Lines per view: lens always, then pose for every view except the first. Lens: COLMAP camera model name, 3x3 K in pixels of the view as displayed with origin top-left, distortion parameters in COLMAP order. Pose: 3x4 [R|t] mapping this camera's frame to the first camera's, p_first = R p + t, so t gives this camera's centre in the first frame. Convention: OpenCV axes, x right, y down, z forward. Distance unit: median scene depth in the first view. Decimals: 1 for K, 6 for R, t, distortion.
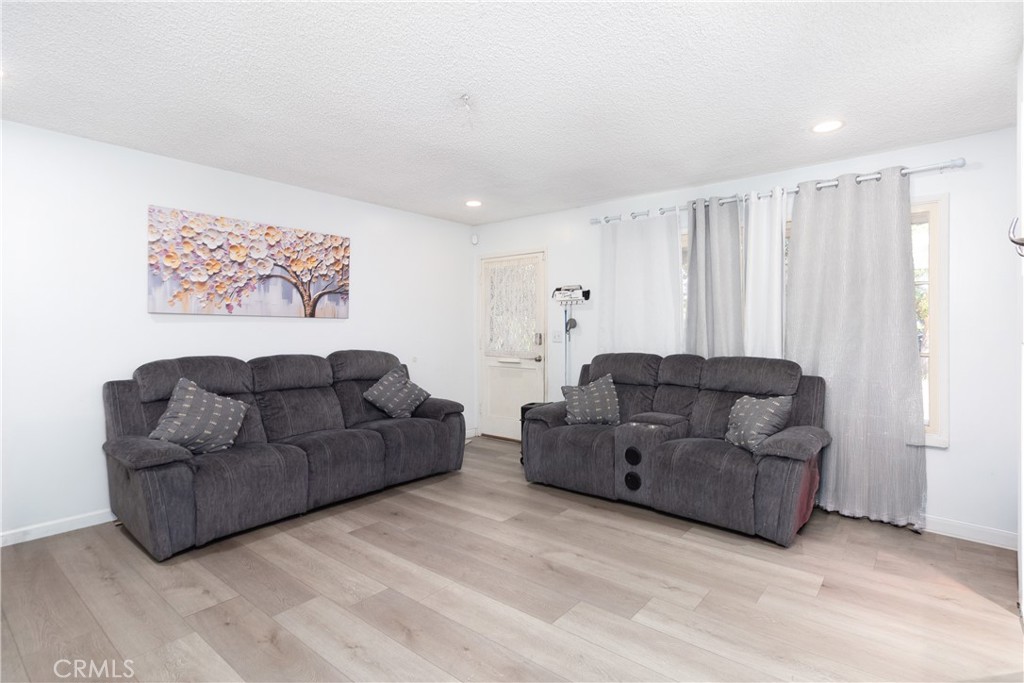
lens RADIAL K [[472.1, 0, 516.7], [0, 472.1, 333.9], [0, 0, 1]] dist [-0.001836, 0.000486]
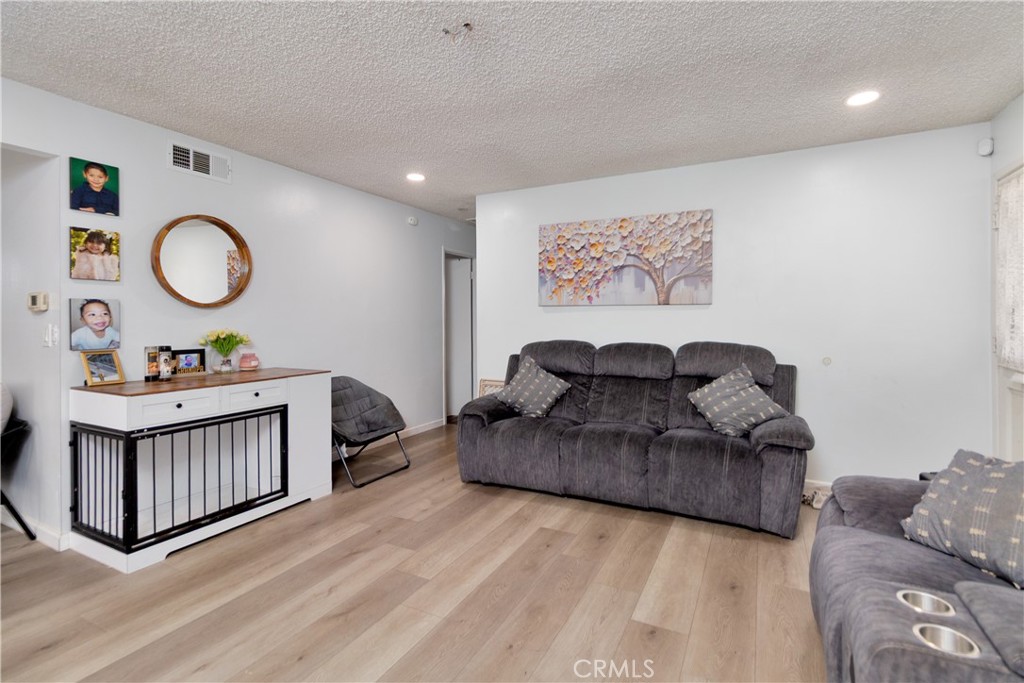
lens RADIAL K [[472.1, 0, 567.7], [0, 472.1, 322.2], [0, 0, 1]] dist [-0.001836, 0.000486]
pose [[0.270206, 0.007003, -0.962777, 0.474085], [-0.003961, 0.999973, 0.006162, -0.005876], [0.962794, 0.002148, 0.270227, 0.633045]]
